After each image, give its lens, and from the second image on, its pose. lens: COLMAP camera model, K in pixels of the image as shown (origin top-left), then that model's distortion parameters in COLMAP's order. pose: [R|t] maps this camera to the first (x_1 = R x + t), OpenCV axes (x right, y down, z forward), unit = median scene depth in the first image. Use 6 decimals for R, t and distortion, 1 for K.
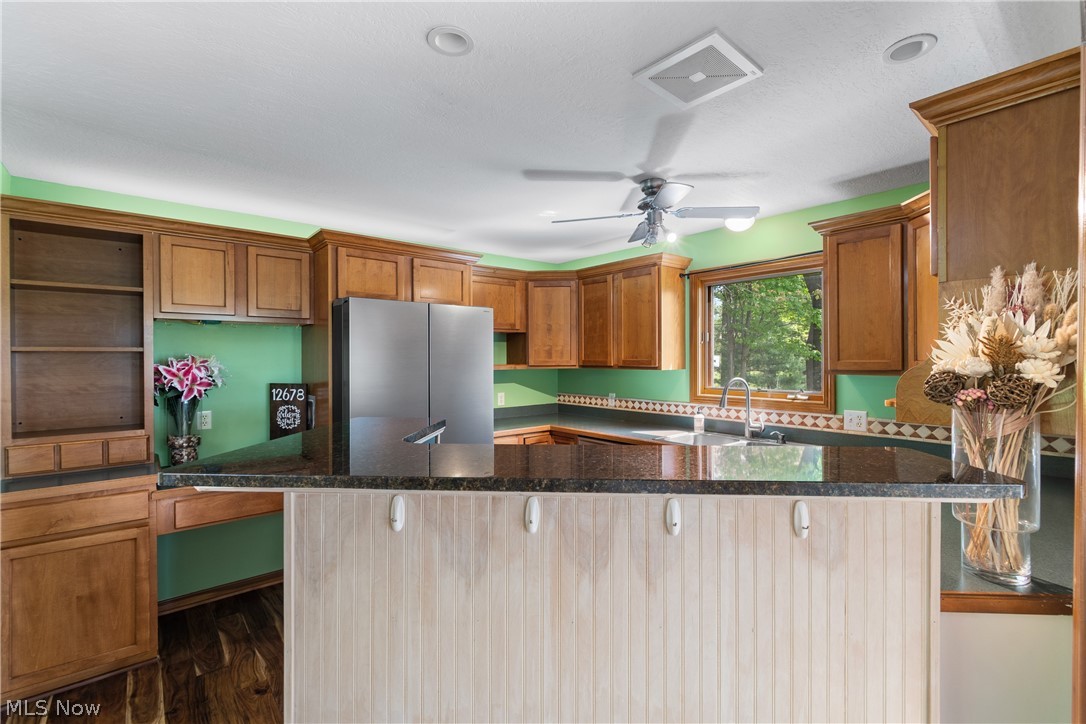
lens RADIAL K [[483.6, 0, 554.4], [0, 483.6, 358.0], [0, 0, 1]] dist [-0.000351, -0.001688]
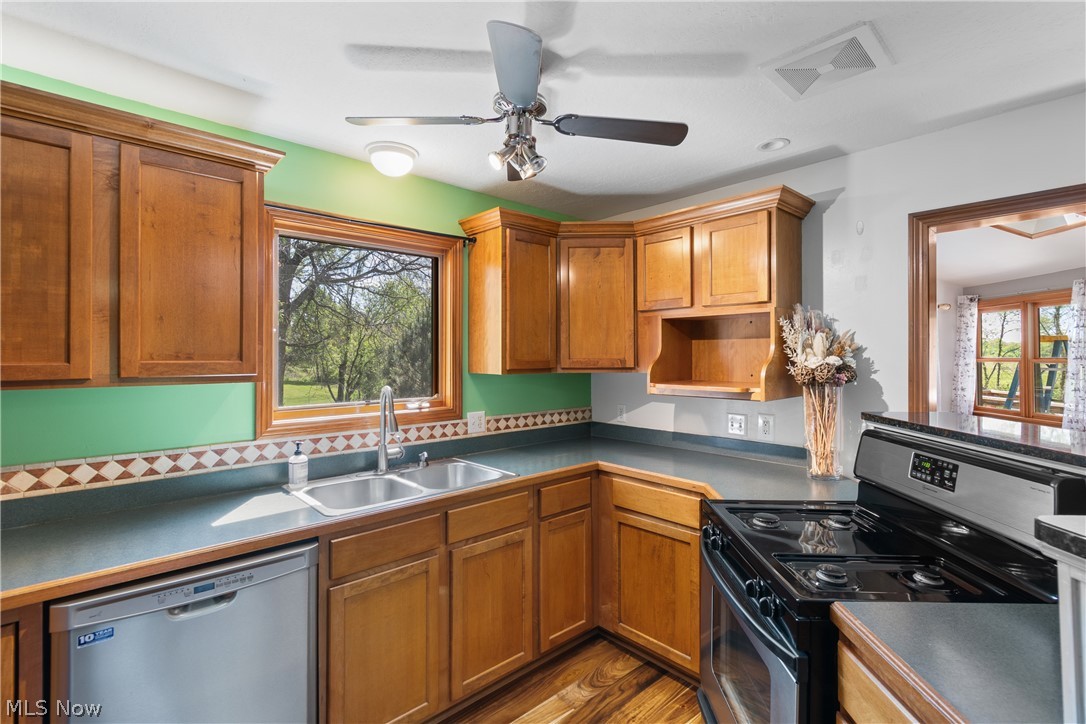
lens RADIAL K [[483.6, 0, 581.7], [0, 483.6, 353.9], [0, 0, 1]] dist [-0.000351, -0.001688]
pose [[-0.049545, 0.012907, 0.998688, -0.324196], [0.007134, 0.999896, -0.012569, 0.005769], [-0.998746, 0.006502, -0.049632, 0.756776]]
